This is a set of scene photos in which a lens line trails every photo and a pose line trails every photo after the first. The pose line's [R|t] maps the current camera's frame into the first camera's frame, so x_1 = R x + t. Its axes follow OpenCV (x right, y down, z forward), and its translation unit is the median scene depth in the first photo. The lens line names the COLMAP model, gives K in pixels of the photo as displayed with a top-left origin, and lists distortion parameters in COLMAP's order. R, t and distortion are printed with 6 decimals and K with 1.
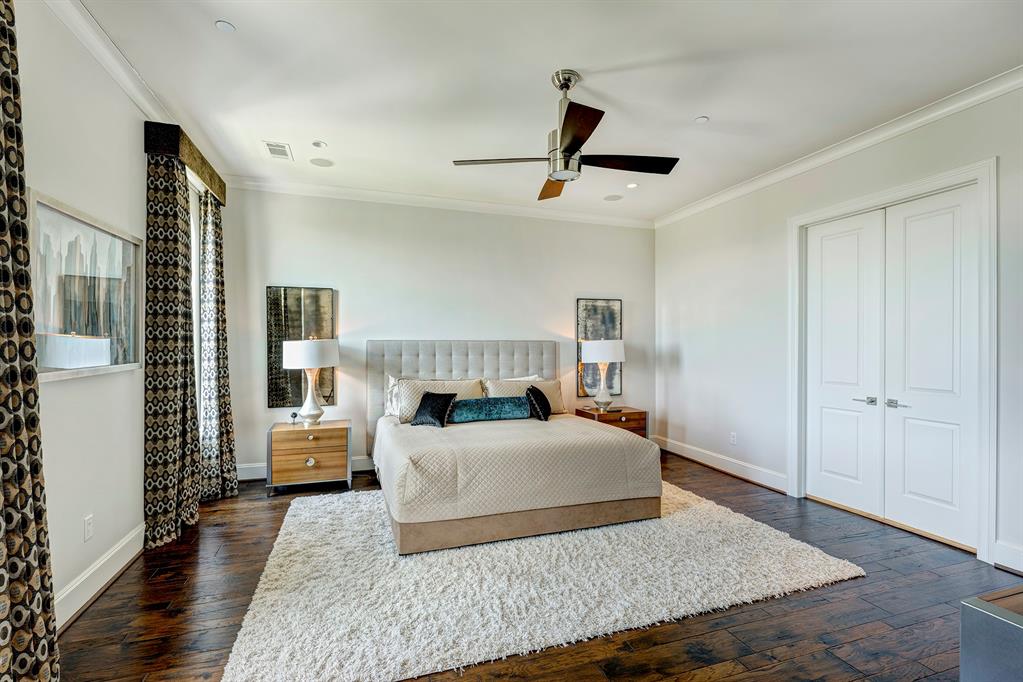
lens RADIAL K [[448.6, 0, 507.5], [0, 448.6, 344.9], [0, 0, 1]] dist [-0.002613, -0.000370]
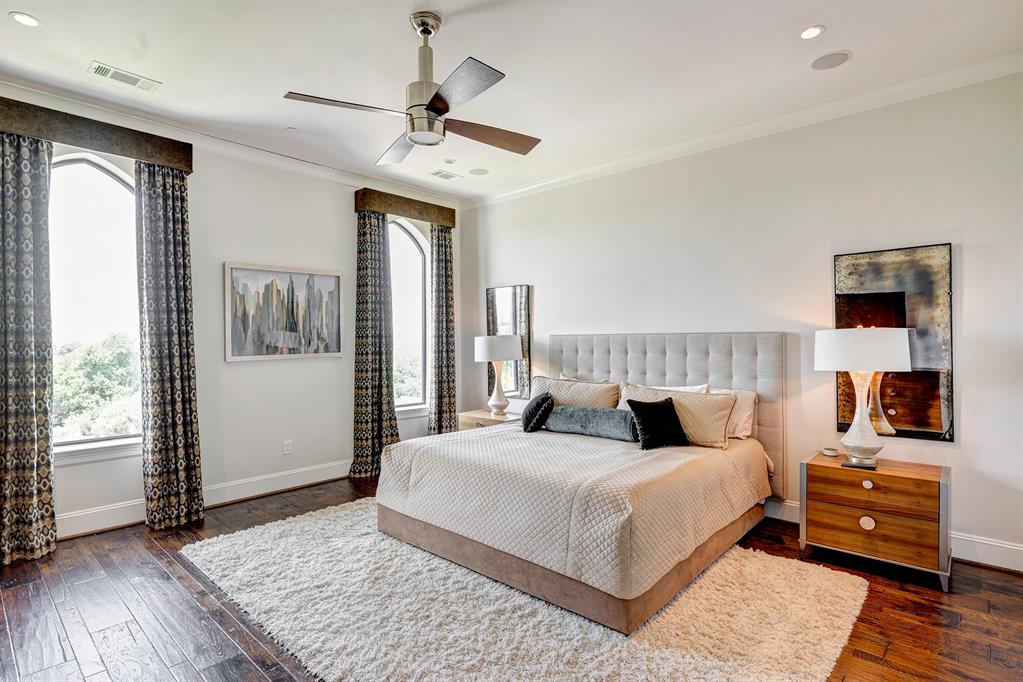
lens RADIAL K [[523.2, 0, 511.3], [0, 523.2, 341.4], [0, 0, 1]] dist [0.004342, -0.000150]
pose [[0.487431, -0.001733, -0.873160, 0.603411], [0.005534, 0.999984, 0.001104, 0.001011], [0.873144, -0.005370, 0.487433, 0.374336]]
